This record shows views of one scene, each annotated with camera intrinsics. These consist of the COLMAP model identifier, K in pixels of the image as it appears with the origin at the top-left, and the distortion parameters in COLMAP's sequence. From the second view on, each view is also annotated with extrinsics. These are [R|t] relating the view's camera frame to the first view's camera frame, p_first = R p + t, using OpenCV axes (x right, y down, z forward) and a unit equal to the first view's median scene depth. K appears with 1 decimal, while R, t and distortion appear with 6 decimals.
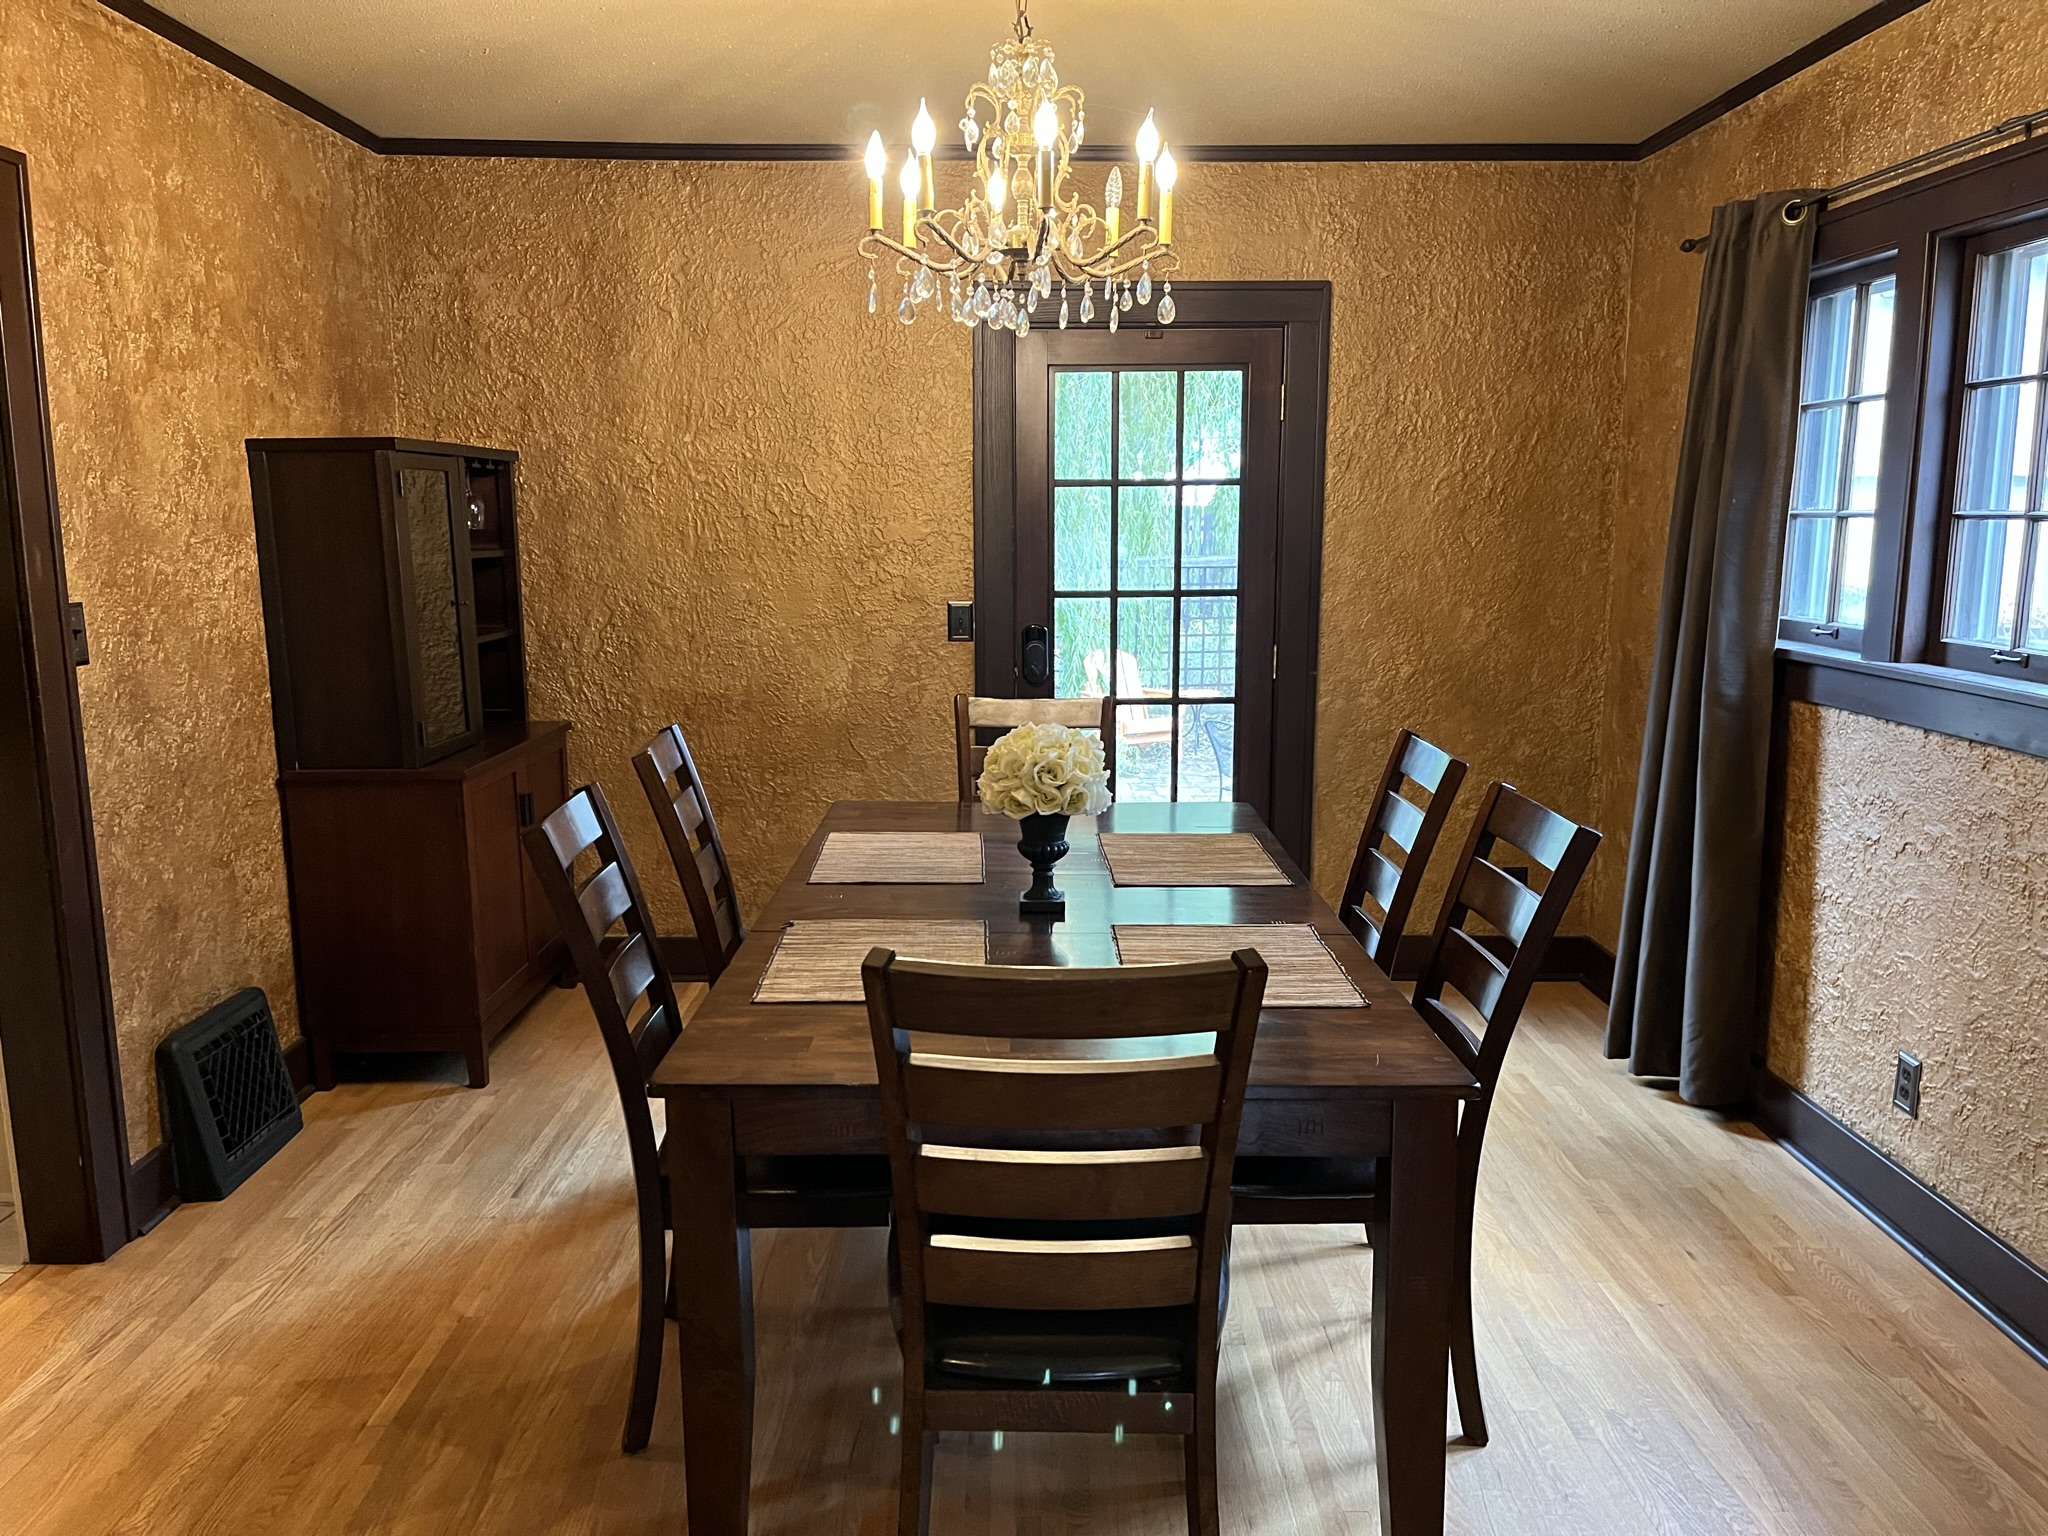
lens RADIAL K [[1541.1, 0, 1024.3], [0, 1541.1, 774.9], [0, 0, 1]] dist [0.068009, -0.075801]
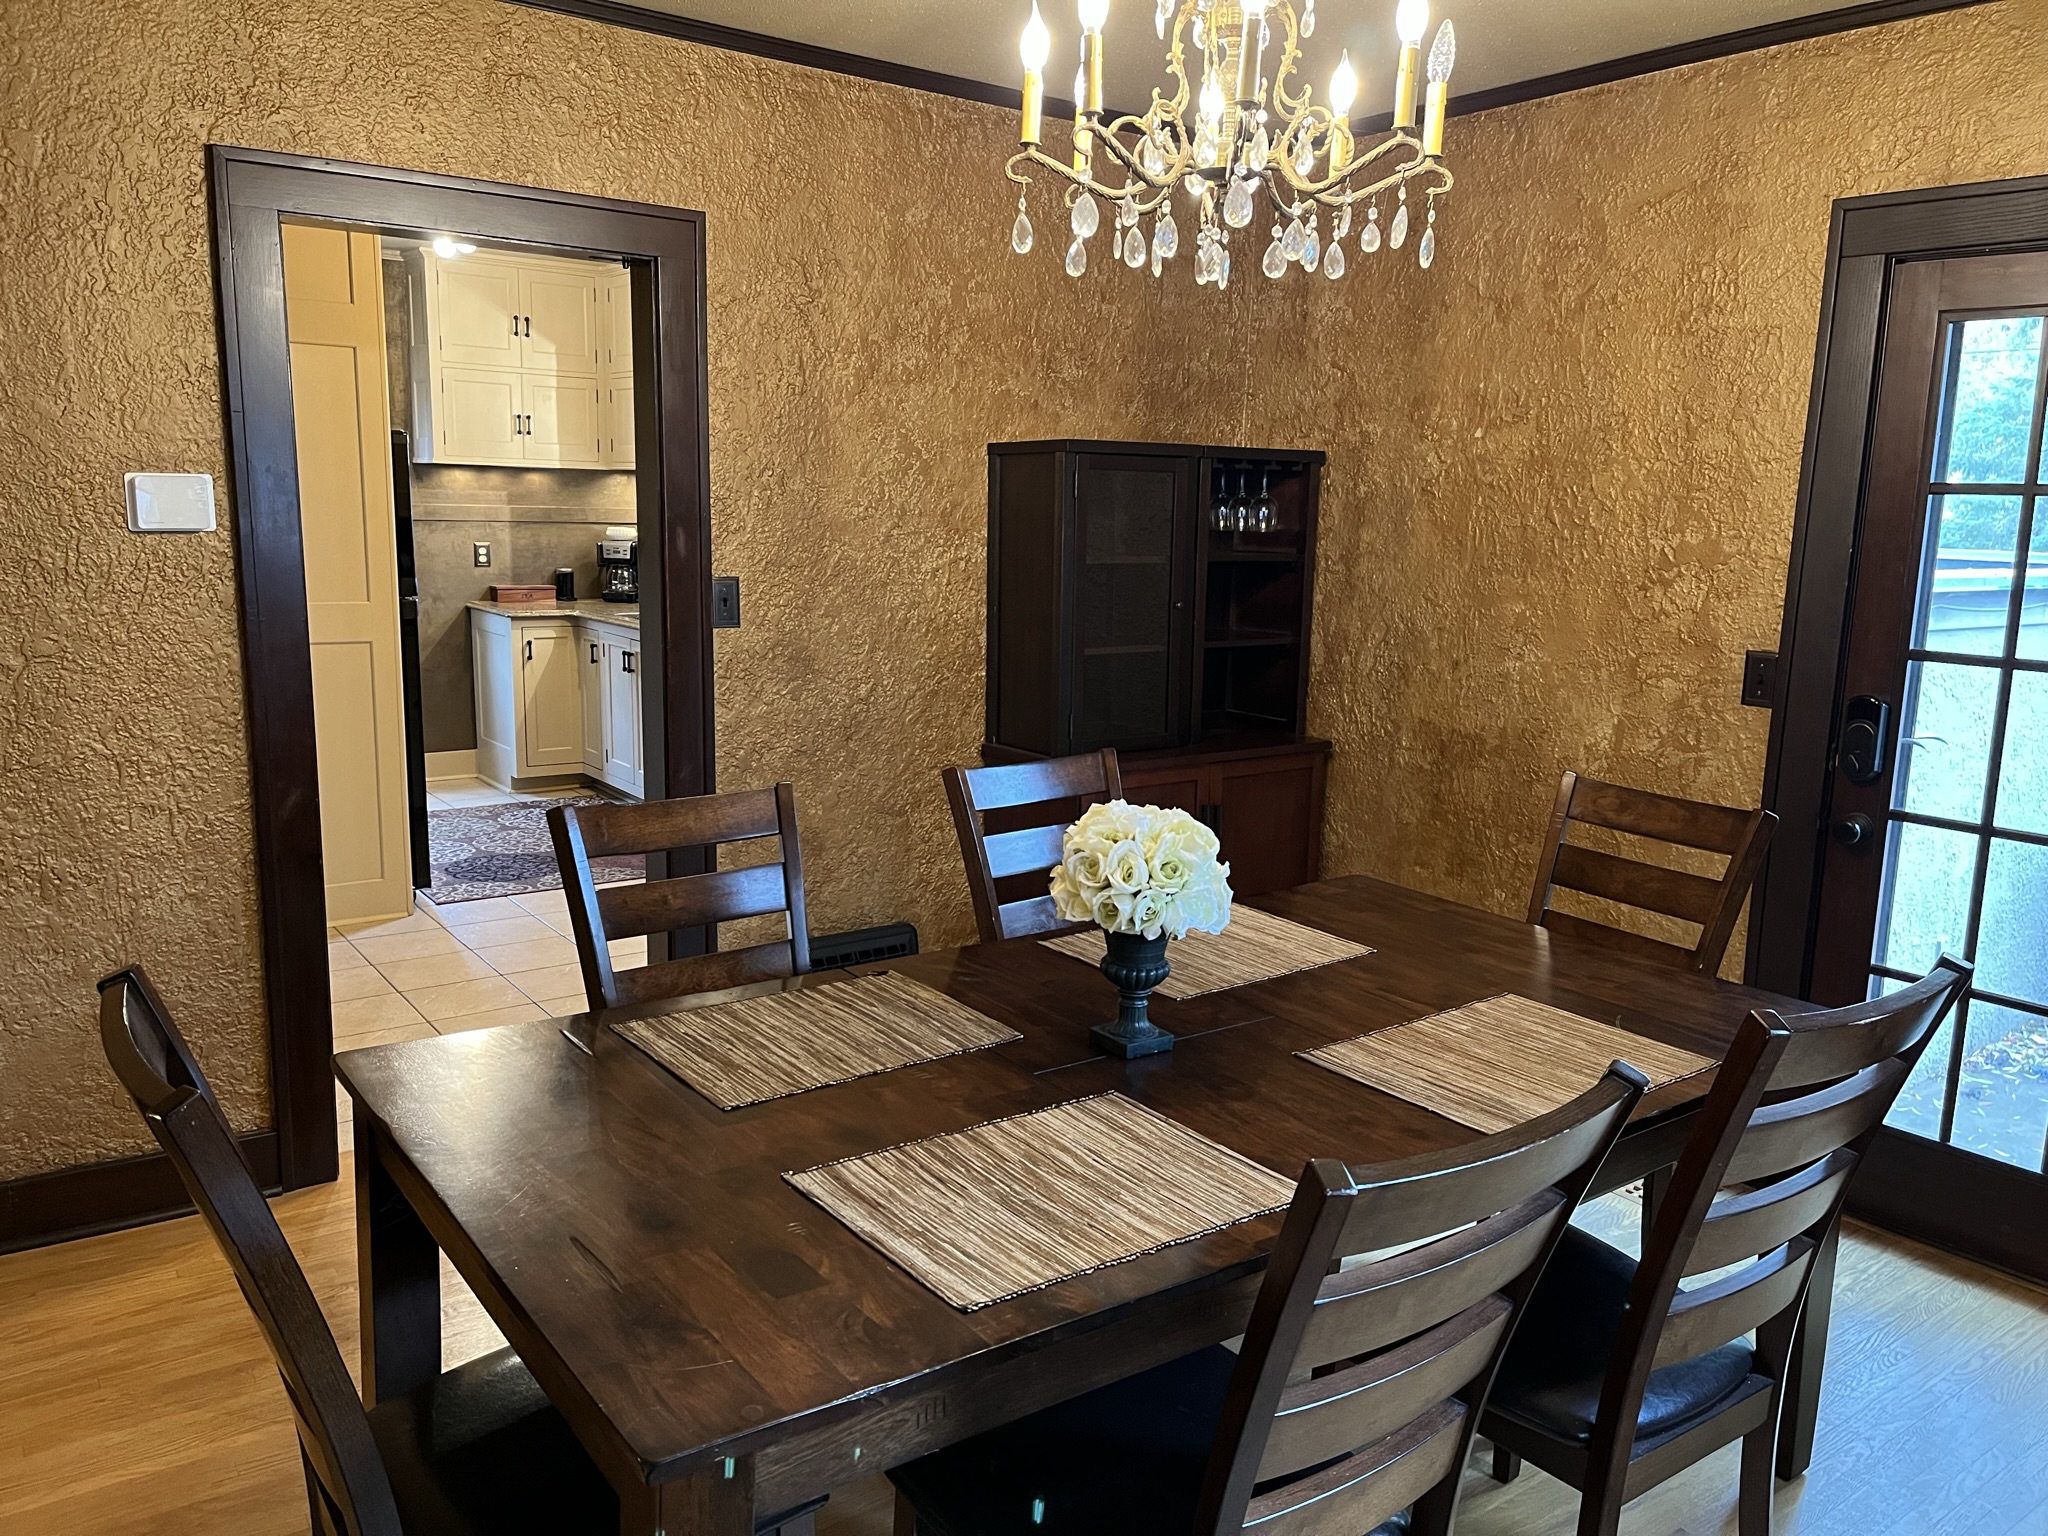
lens RADIAL K [[1541.1, 0, 1044.4], [0, 1541.1, 773.3], [0, 0, 1]] dist [0.068009, -0.075801]
pose [[0.592636, 0.157555, -0.789911, 0.448953], [-0.160259, 0.984140, 0.076061, -0.076484], [0.789367, 0.081514, 0.608486, 0.394069]]
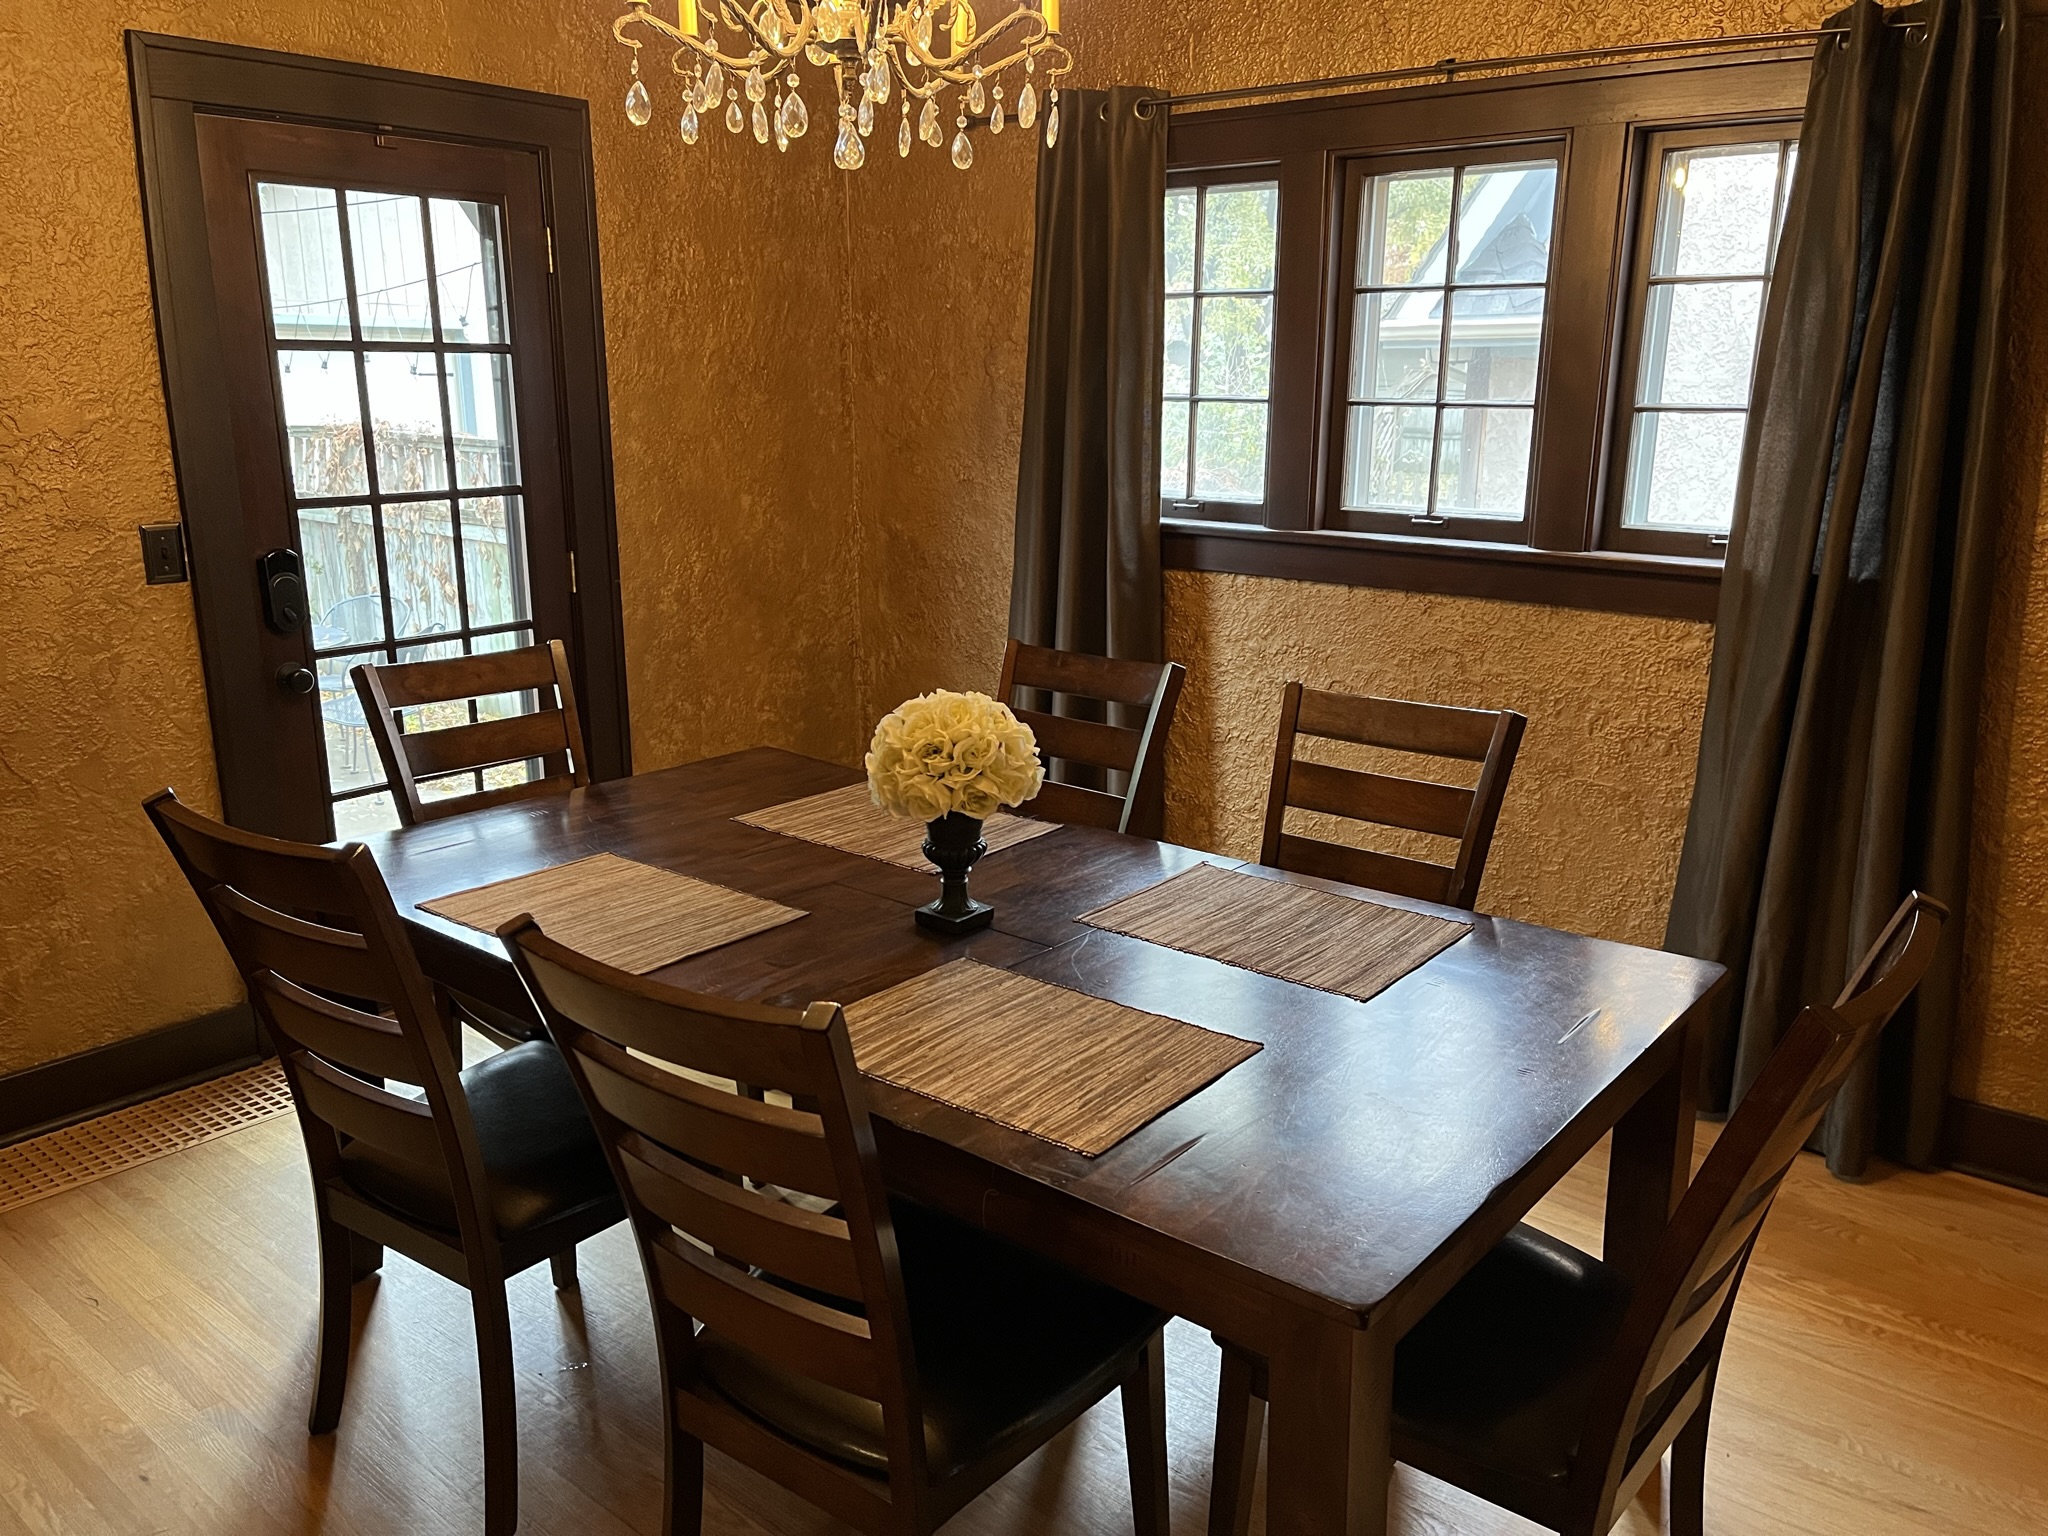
lens RADIAL K [[1541.1, 0, 1020.6], [0, 1541.1, 780.2], [0, 0, 1]] dist [0.068009, -0.075801]
pose [[0.638155, -0.193917, 0.745087, -0.431770], [0.120530, 0.980991, 0.152082, -0.081204], [-0.760415, -0.007247, 0.649397, 0.365537]]
